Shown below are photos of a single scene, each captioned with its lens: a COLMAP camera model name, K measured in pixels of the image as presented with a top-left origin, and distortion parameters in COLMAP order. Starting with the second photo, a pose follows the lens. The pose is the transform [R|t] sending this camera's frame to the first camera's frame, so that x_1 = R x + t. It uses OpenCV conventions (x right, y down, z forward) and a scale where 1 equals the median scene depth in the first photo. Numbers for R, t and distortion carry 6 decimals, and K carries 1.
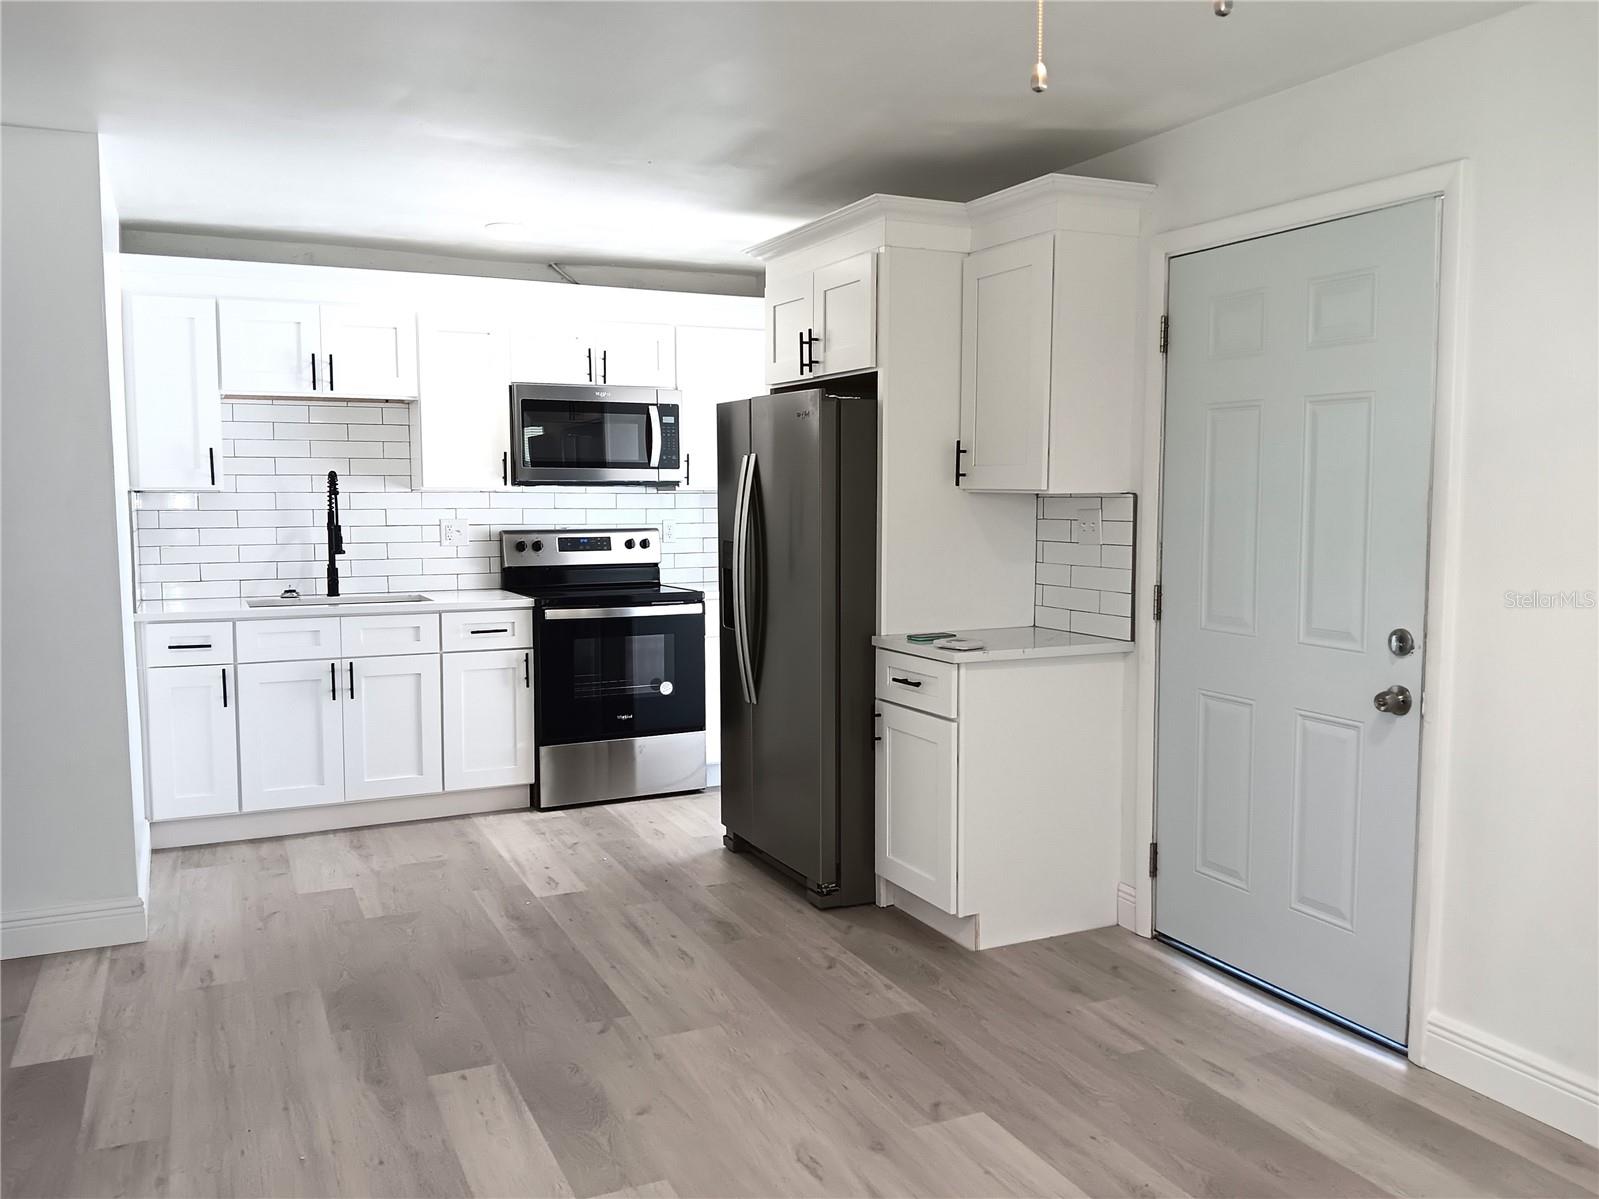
lens RADIAL K [[1265.7, 0, 799.5], [0, 1265.7, 599.5], [0, 0, 1]] dist [0.052511, -0.005989]
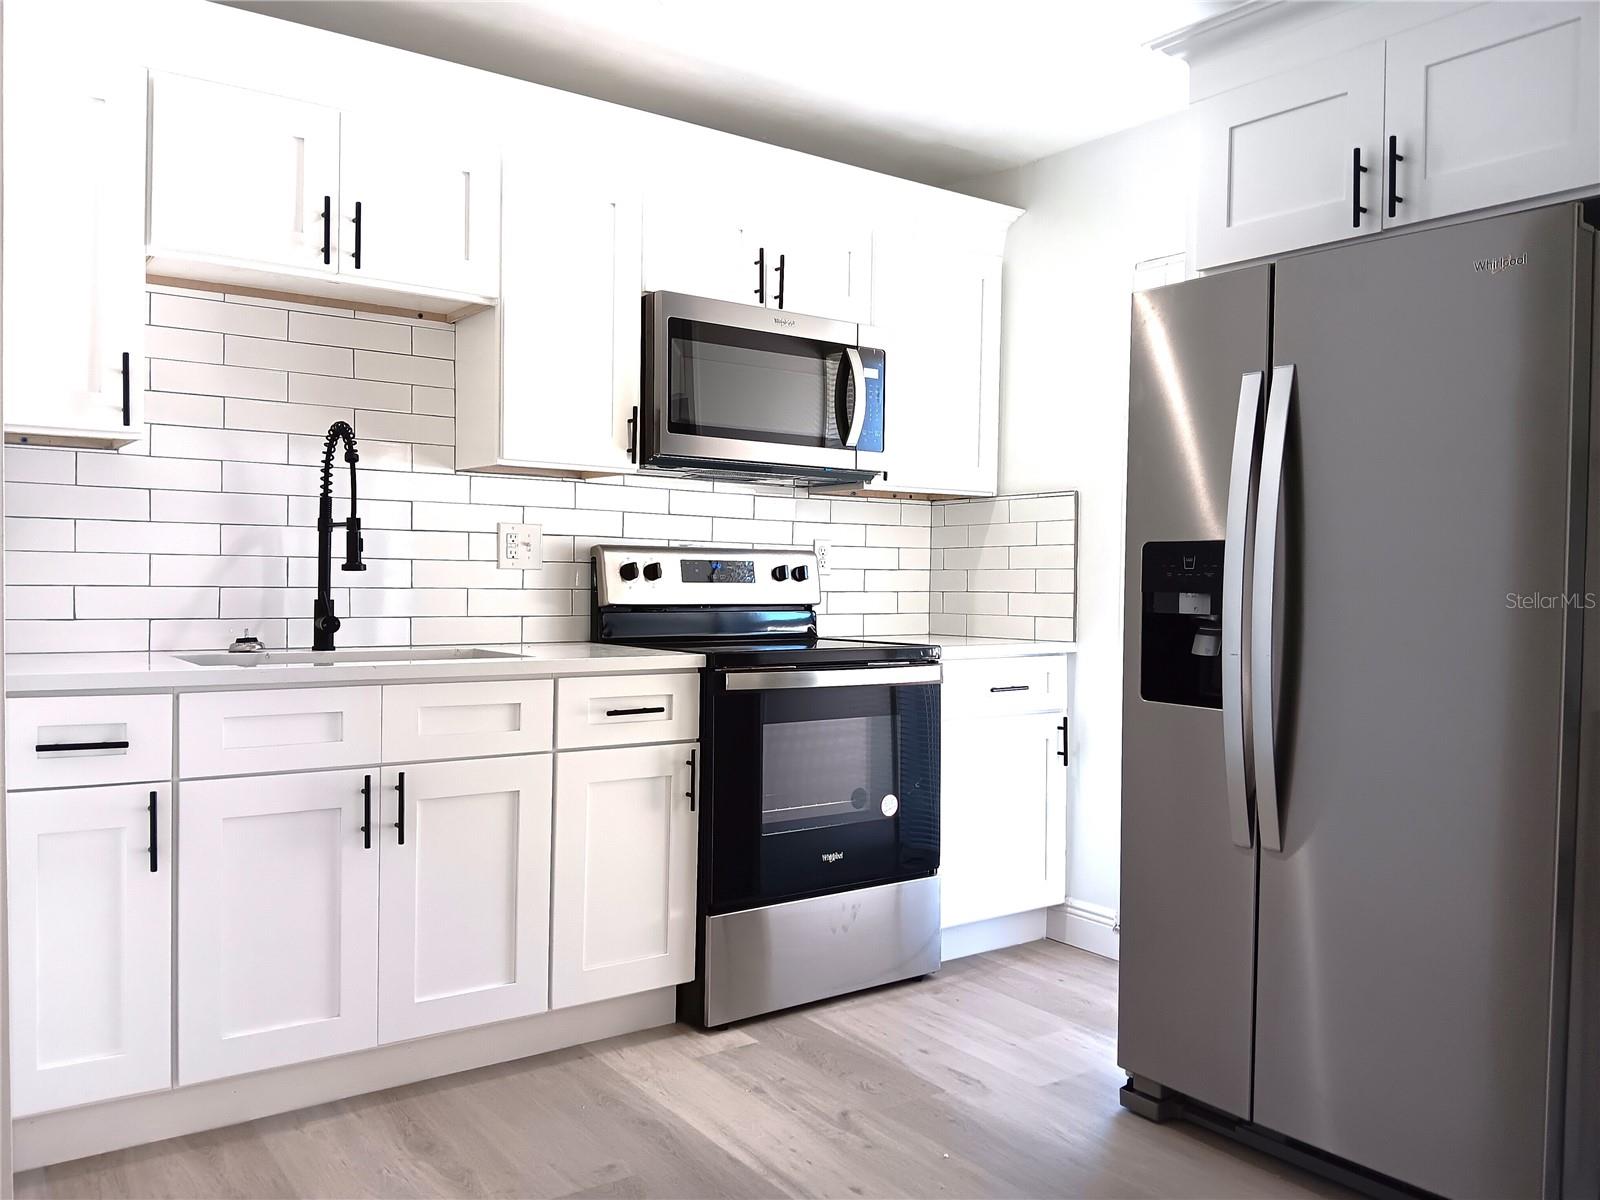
lens RADIAL K [[1259.9, 0, 800.0], [0, 1259.9, 600.0], [0, 0, 1]] dist [0.080878, -0.105350]
pose [[0.984705, 0.011310, 0.173864, -0.264145], [-0.000025, 0.997900, -0.064775, 0.011670], [-0.174231, 0.063780, 0.982637, 0.427594]]
